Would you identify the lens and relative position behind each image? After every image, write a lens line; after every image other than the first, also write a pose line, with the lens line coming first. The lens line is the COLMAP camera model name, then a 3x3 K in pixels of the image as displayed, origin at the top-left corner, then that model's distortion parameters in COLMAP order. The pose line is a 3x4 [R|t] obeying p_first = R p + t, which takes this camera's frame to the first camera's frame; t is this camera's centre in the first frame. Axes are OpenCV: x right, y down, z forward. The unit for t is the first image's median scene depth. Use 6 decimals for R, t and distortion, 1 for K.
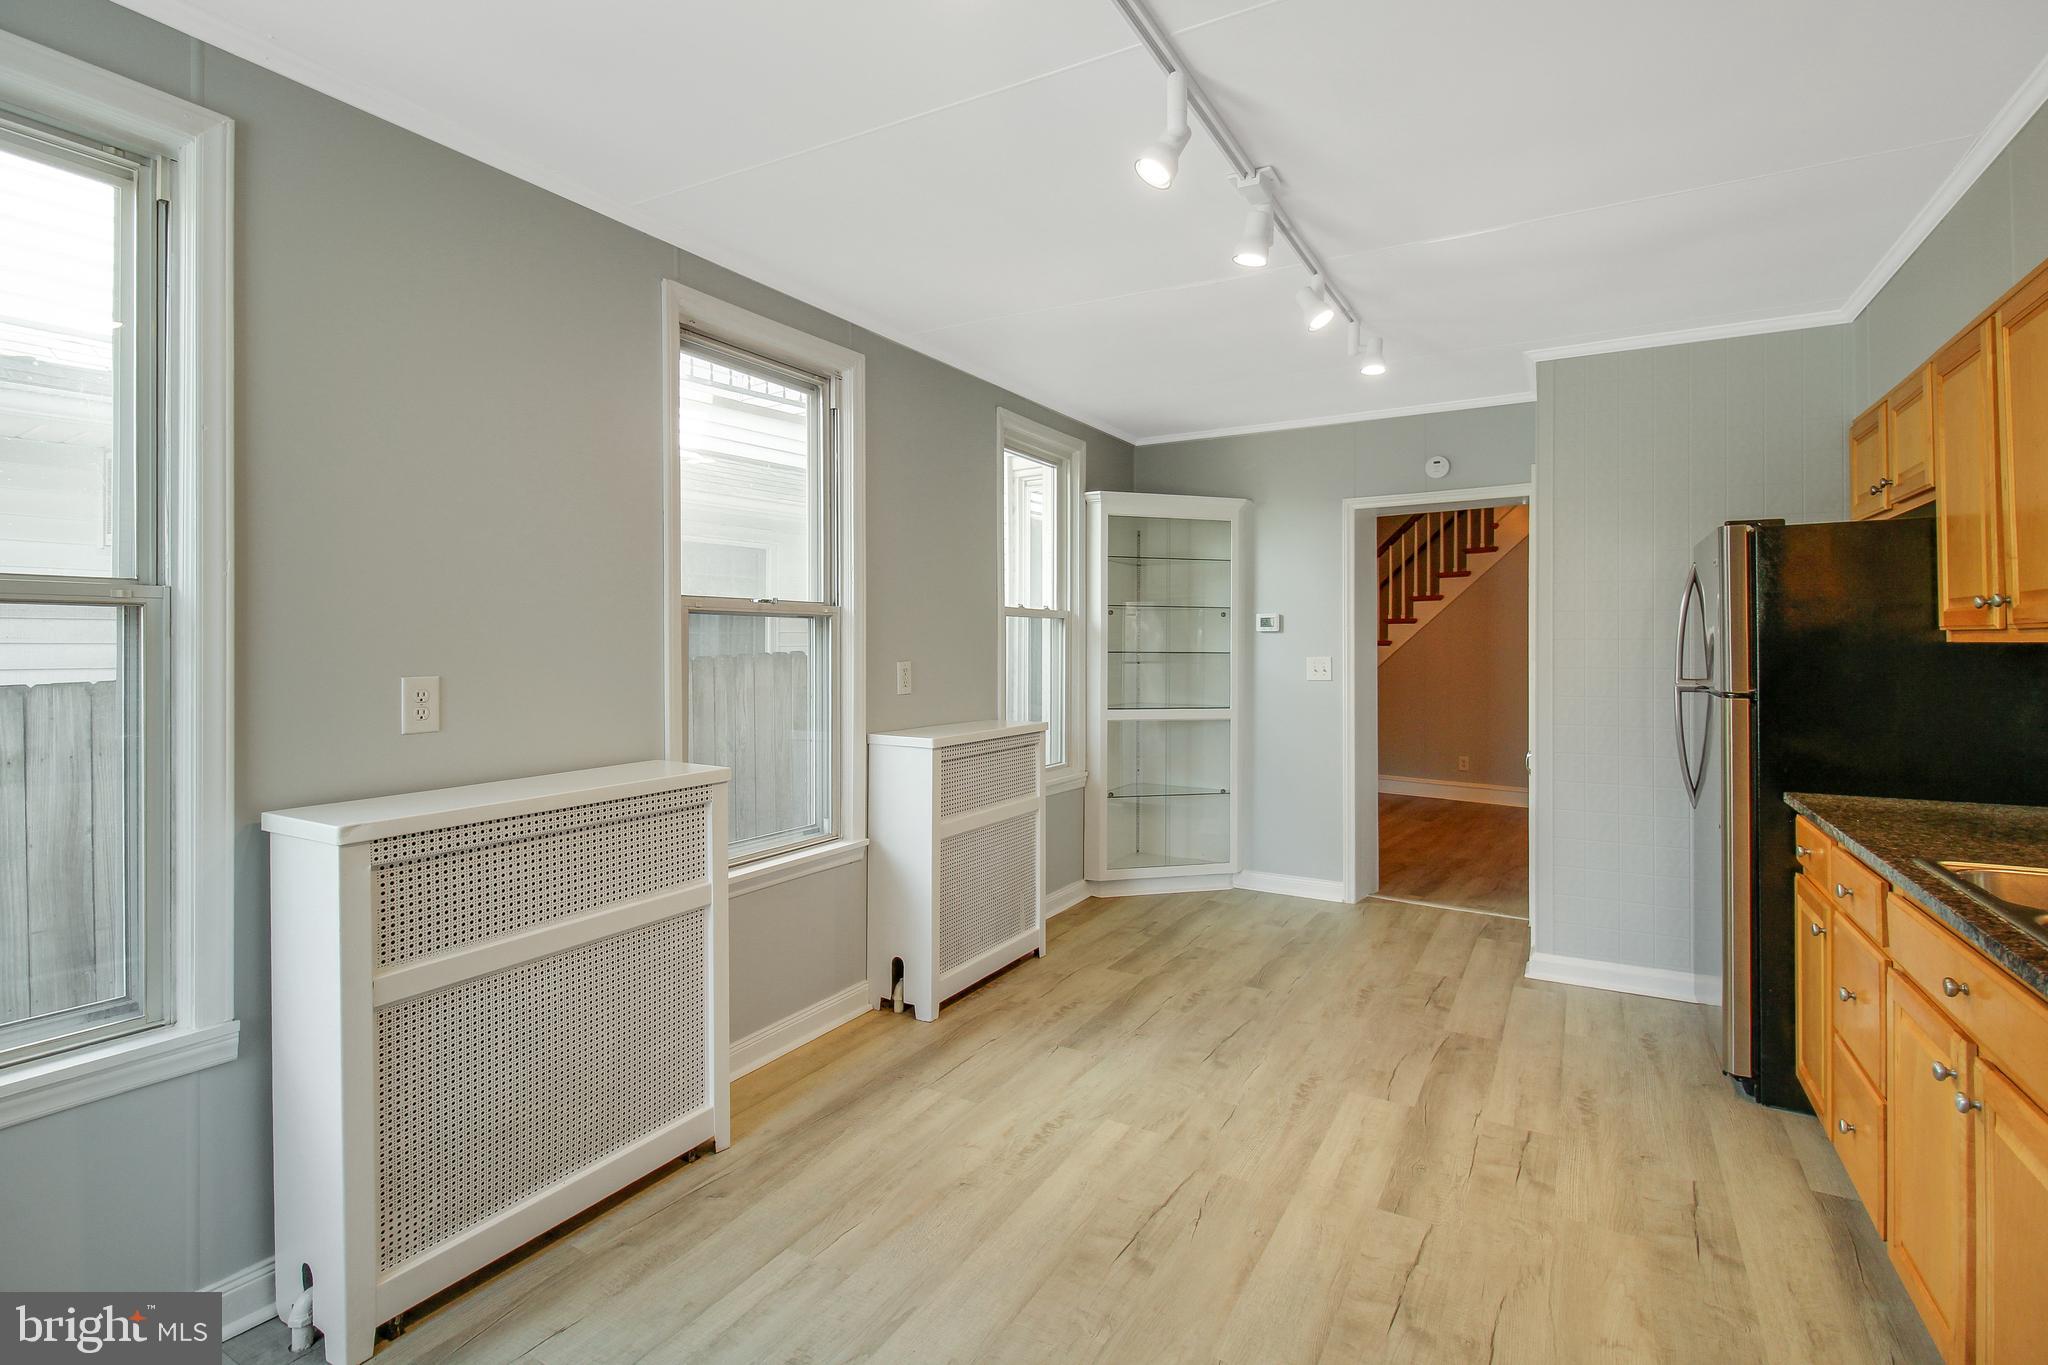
lens RADIAL K [[961.0, 0, 1027.8], [0, 961.0, 630.3], [0, 0, 1]] dist [0.009777, -0.011038]
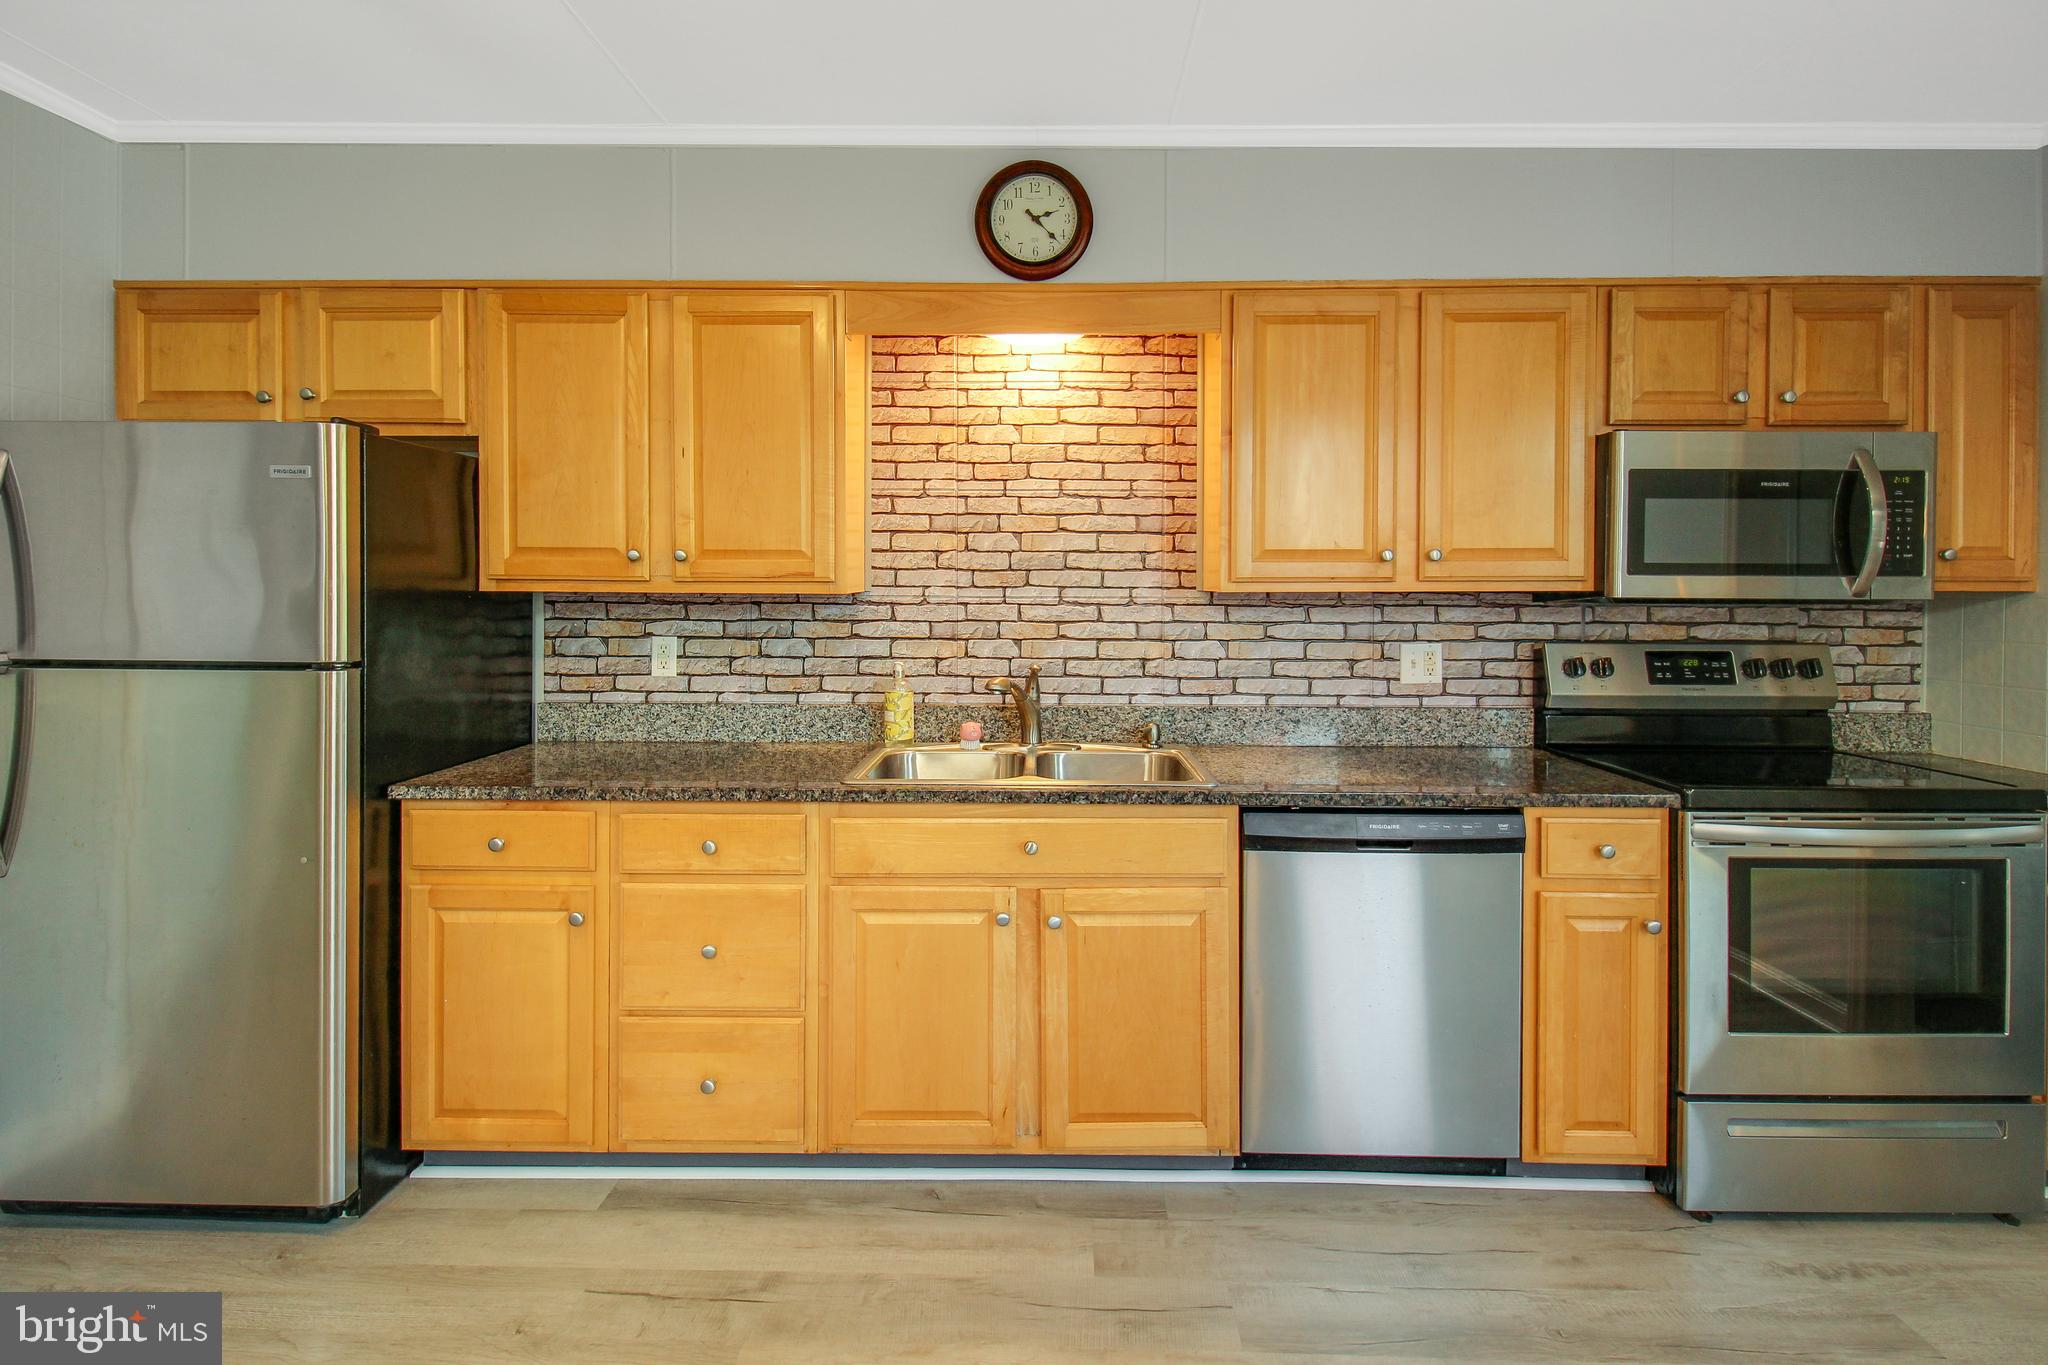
lens RADIAL K [[969.2, 0, 1034.2], [0, 969.2, 600.2], [0, 0, 1]] dist [0.011566, -0.009955]
pose [[-0.476707, -0.009630, 0.879009, -0.154388], [-0.016036, 0.999869, 0.002257, 0.010756], [-0.878916, -0.013020, -0.476799, 1.032283]]
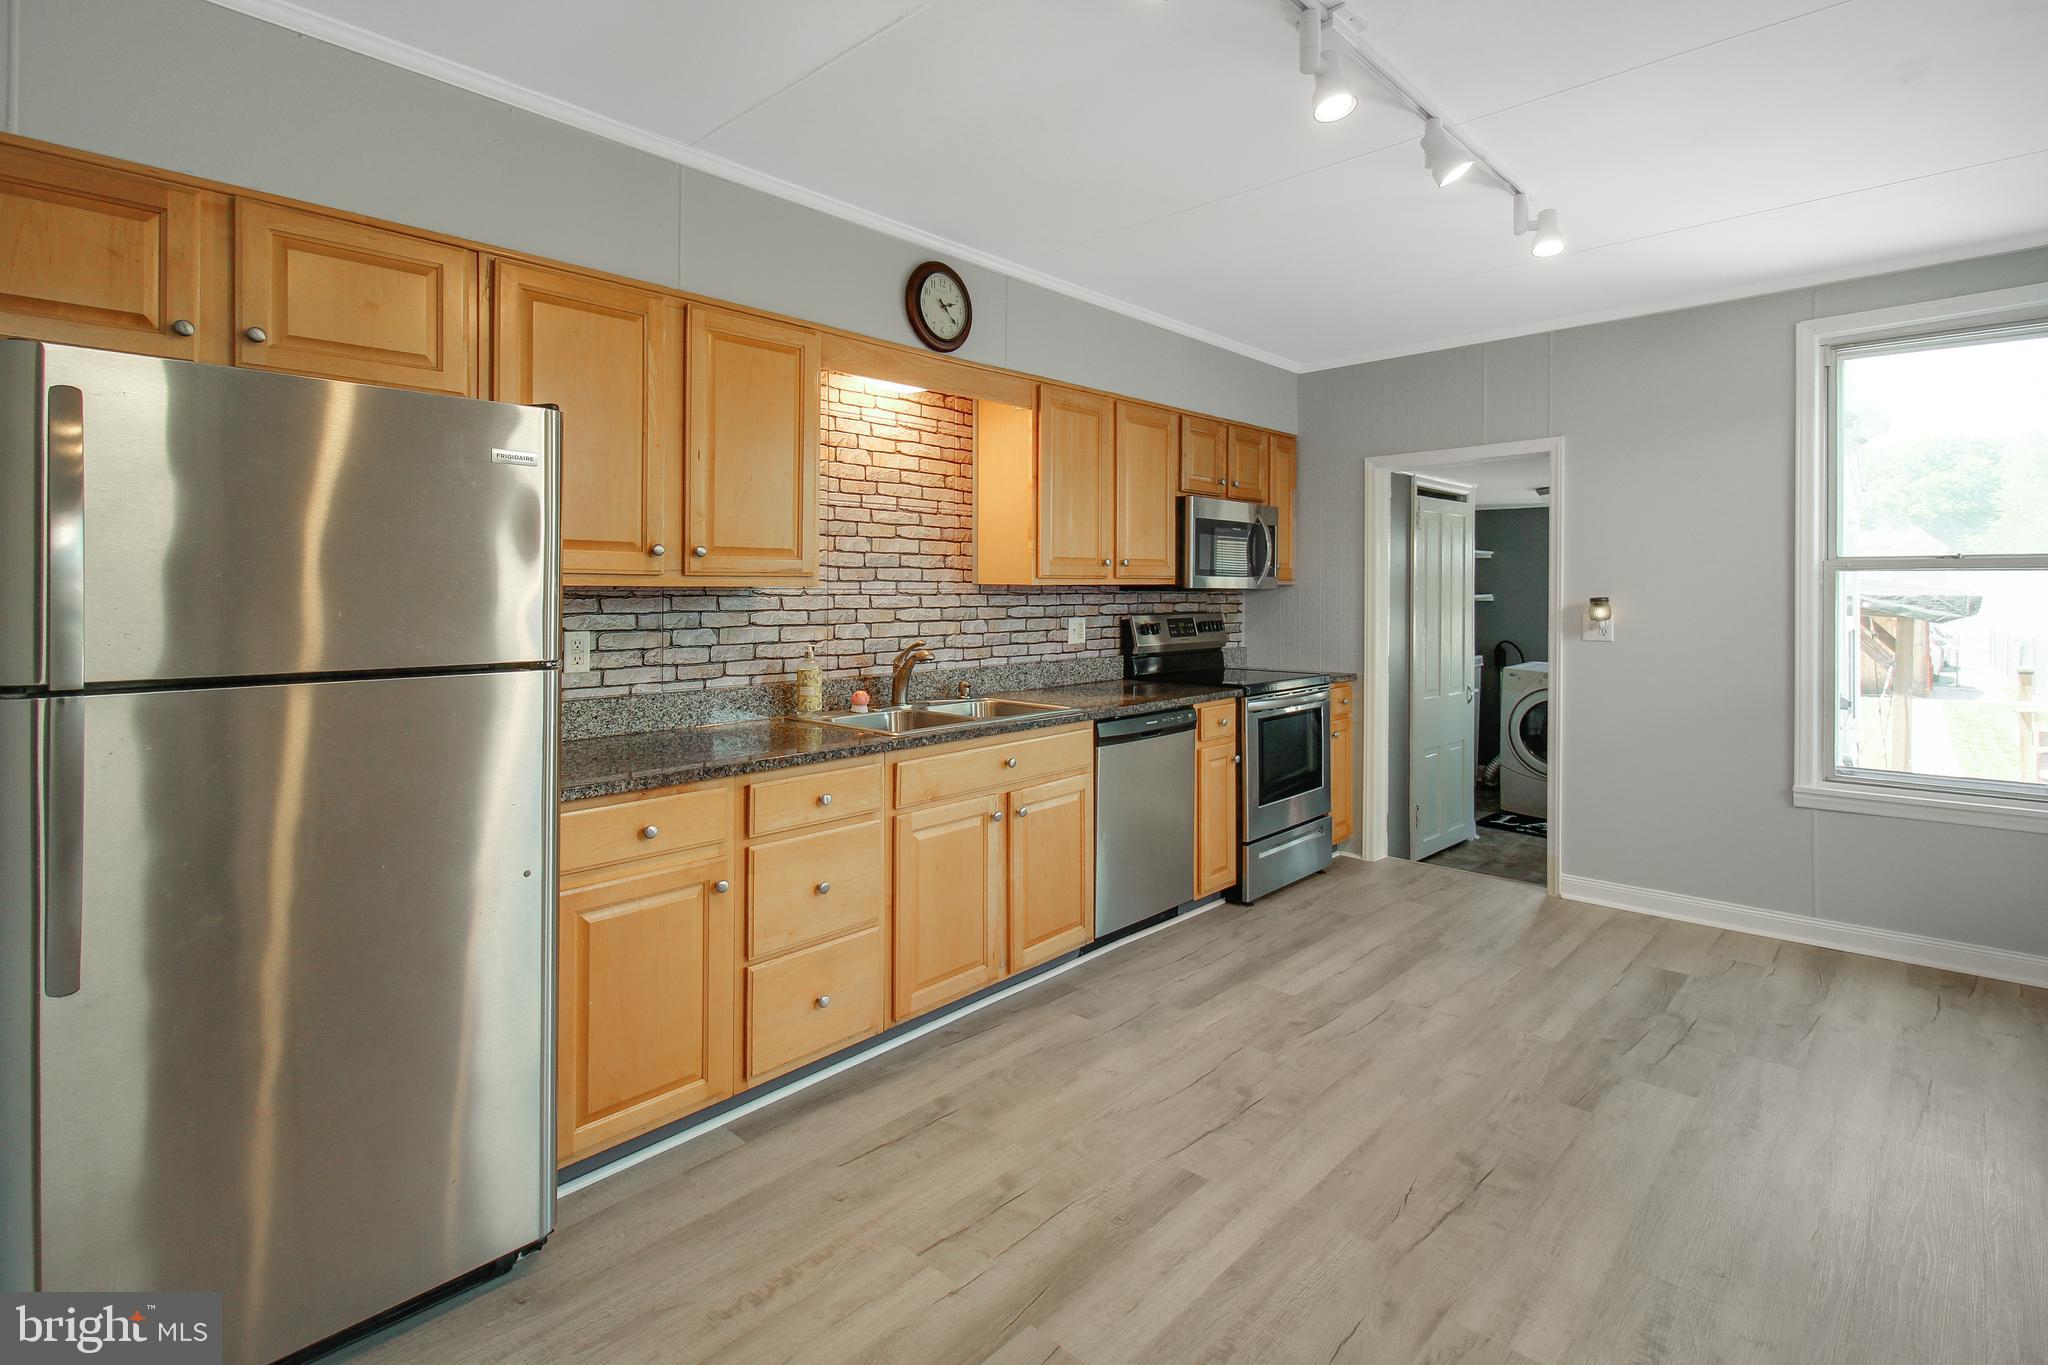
lens RADIAL K [[981.6, 0, 1025.4], [0, 981.6, 590.8], [0, 0, 1]] dist [0.002755, -0.008251]
pose [[-0.971859, -0.005174, 0.235505, 0.288181], [-0.007179, 0.999945, -0.007658, 0.021436], [-0.235452, -0.009134, -0.971843, 1.831631]]
